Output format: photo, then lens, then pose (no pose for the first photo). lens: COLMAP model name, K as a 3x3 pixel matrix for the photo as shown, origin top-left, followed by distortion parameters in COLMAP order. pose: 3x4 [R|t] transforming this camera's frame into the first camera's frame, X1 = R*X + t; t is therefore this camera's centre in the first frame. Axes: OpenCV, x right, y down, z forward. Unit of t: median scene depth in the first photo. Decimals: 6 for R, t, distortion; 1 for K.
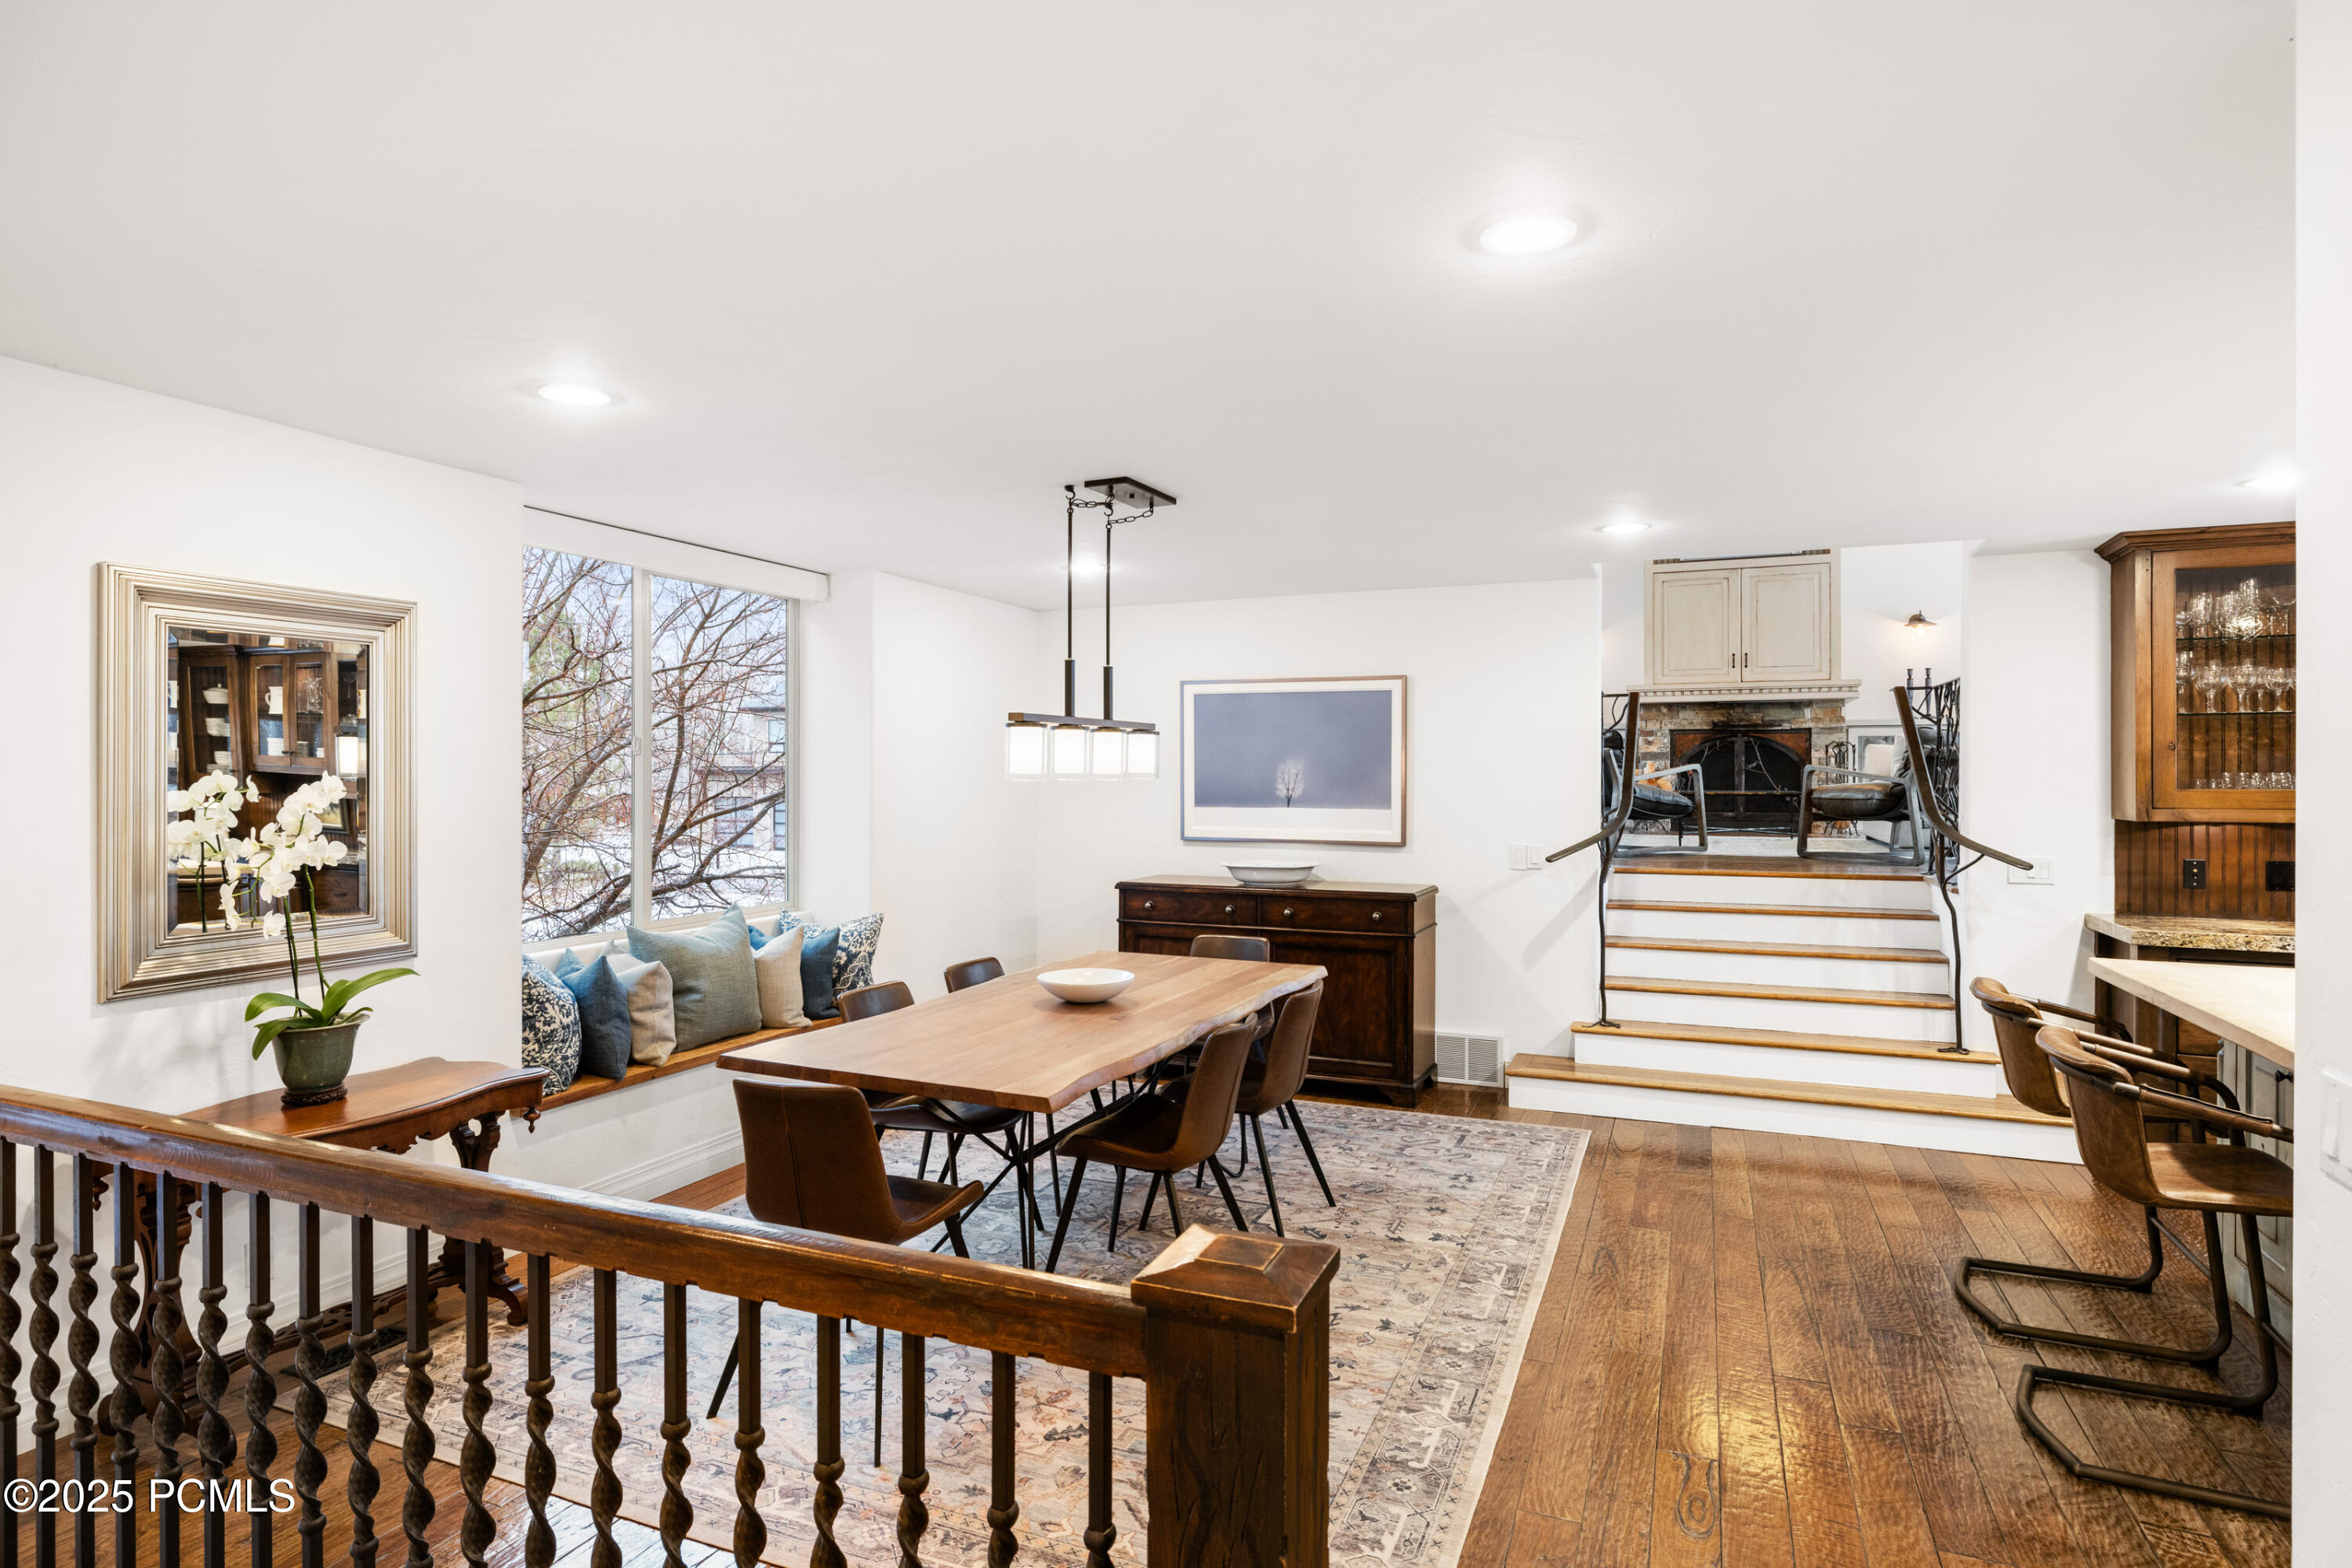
lens RADIAL K [[1248.9, 0, 1169.0], [0, 1248.9, 773.8], [0, 0, 1]] dist [-0.001509, -0.000144]
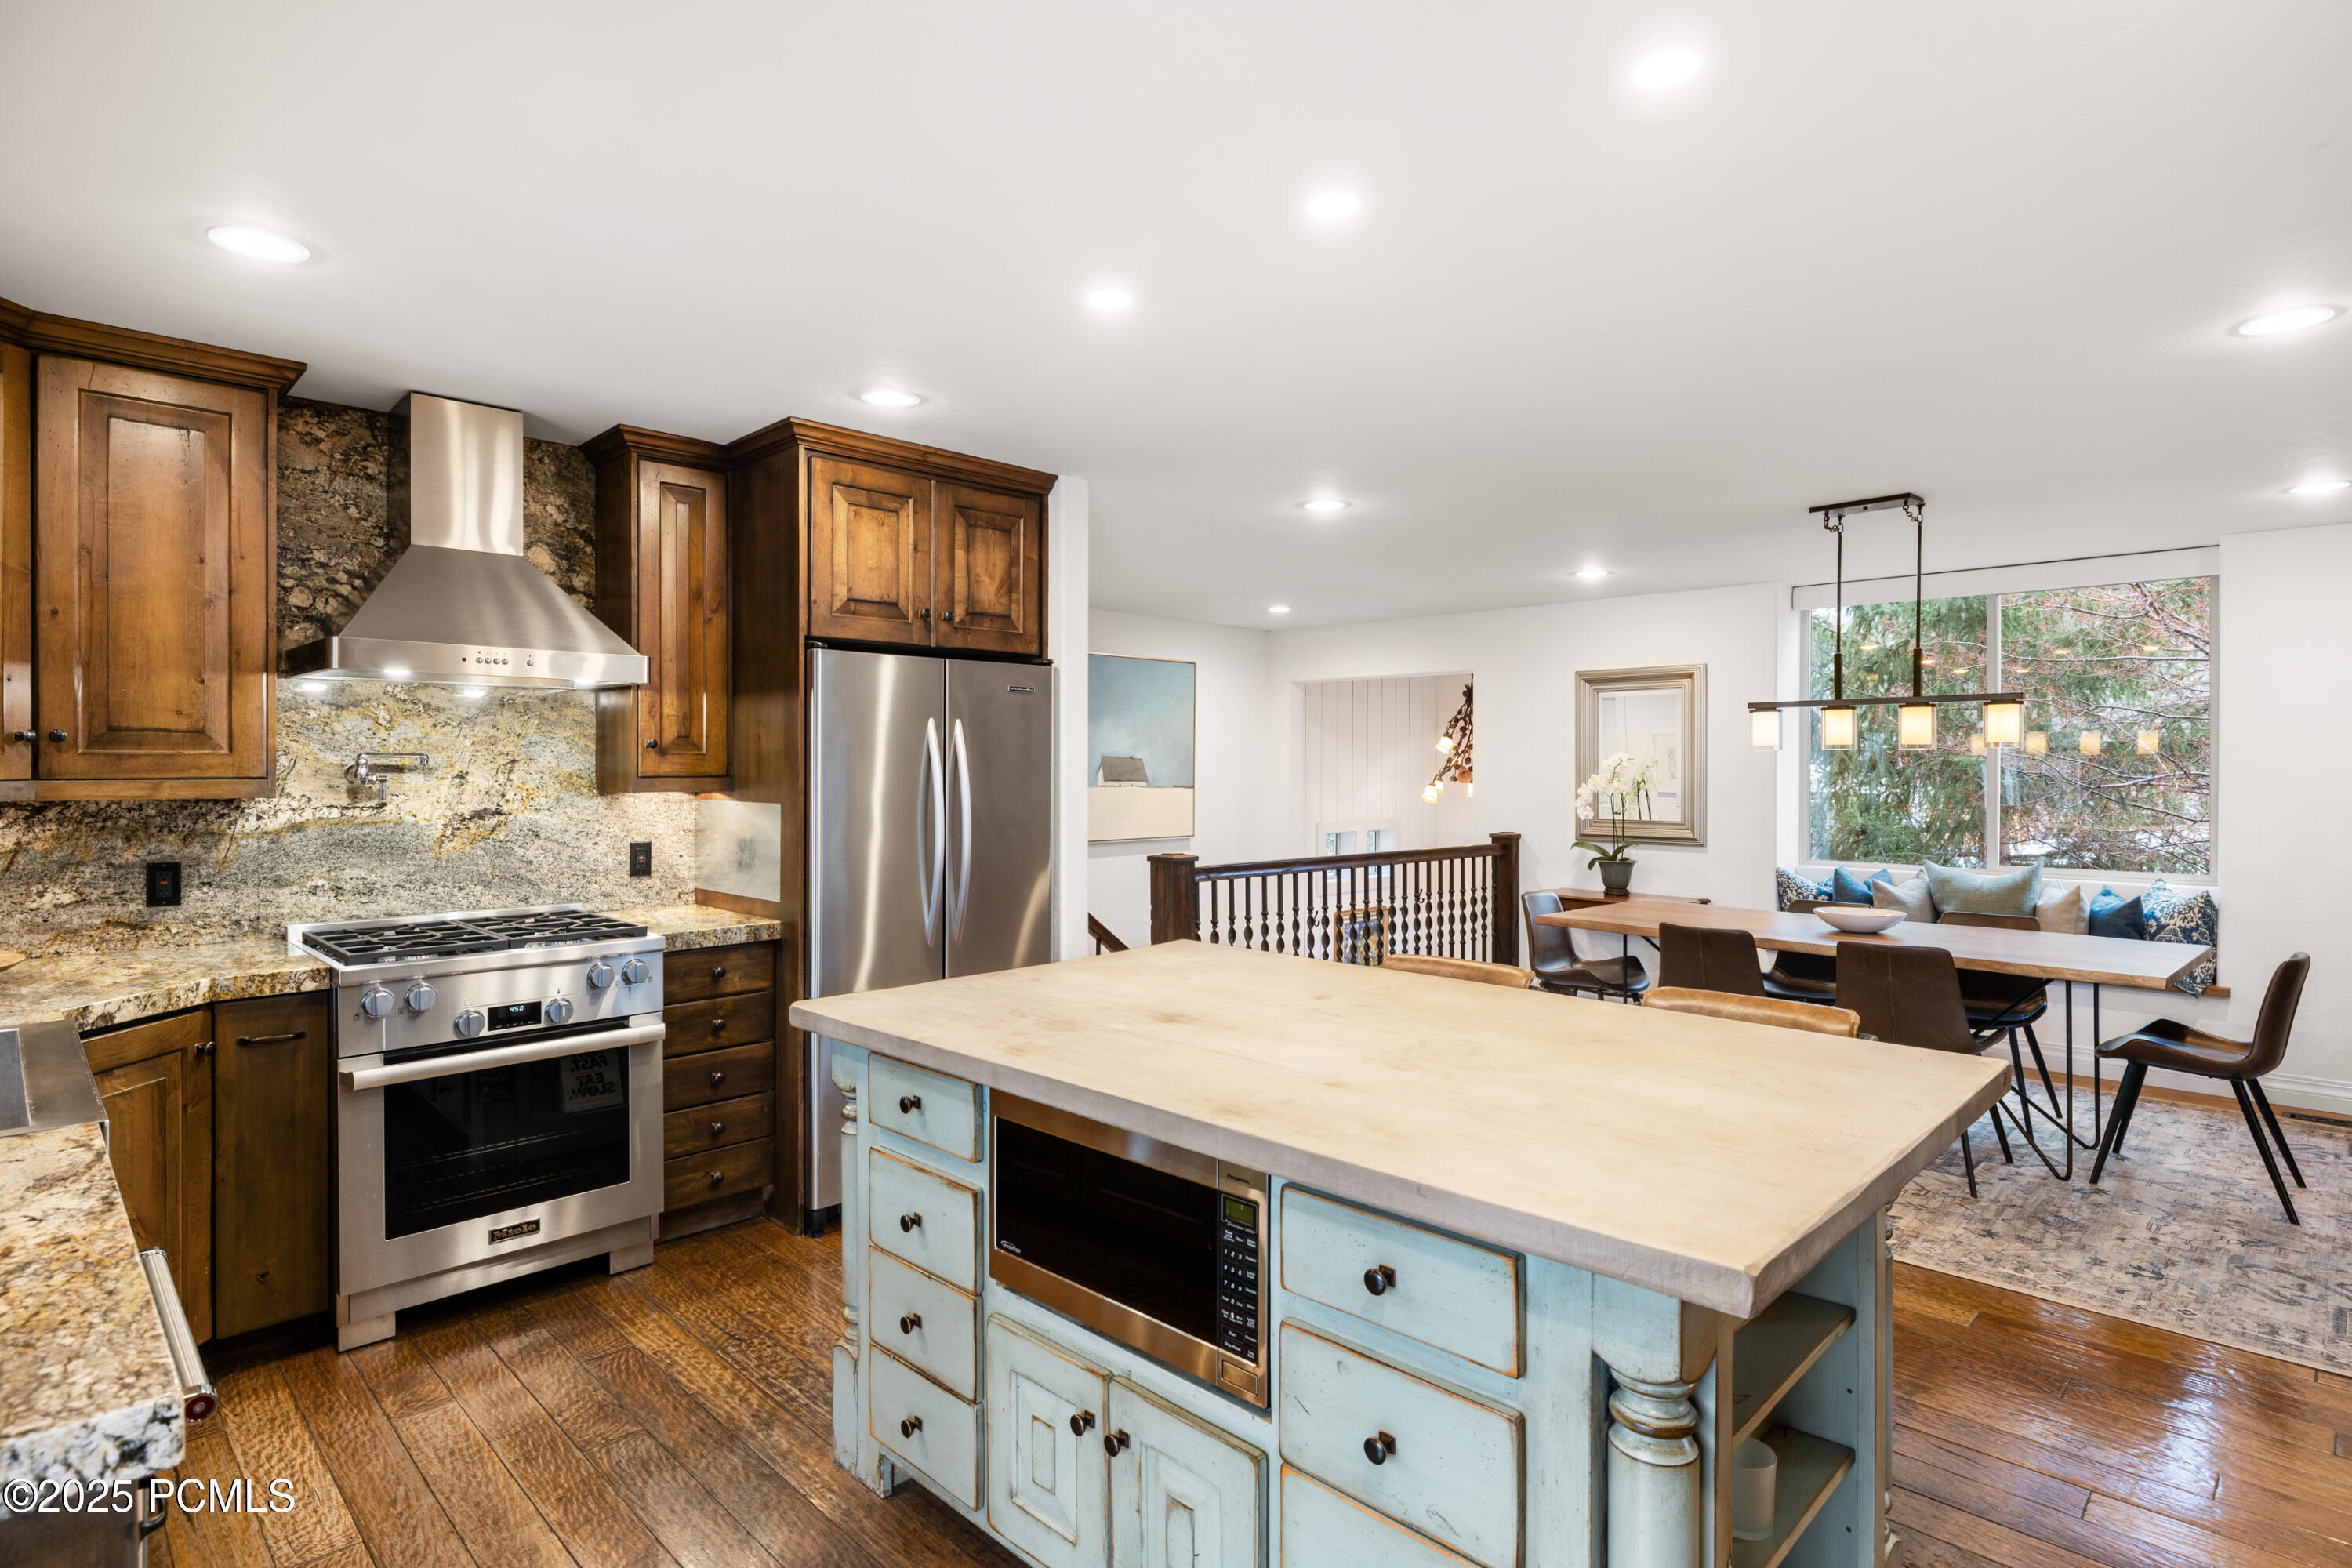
lens RADIAL K [[1194.9, 0, 1167.6], [0, 1194.9, 773.0], [0, 0, 1]] dist [-0.004392, 0.000091]
pose [[-0.379130, 0.002280, -0.925341, 0.849946], [-0.002125, 0.999992, 0.003334, 0.016497], [0.925341, 0.003230, -0.379122, 0.550652]]
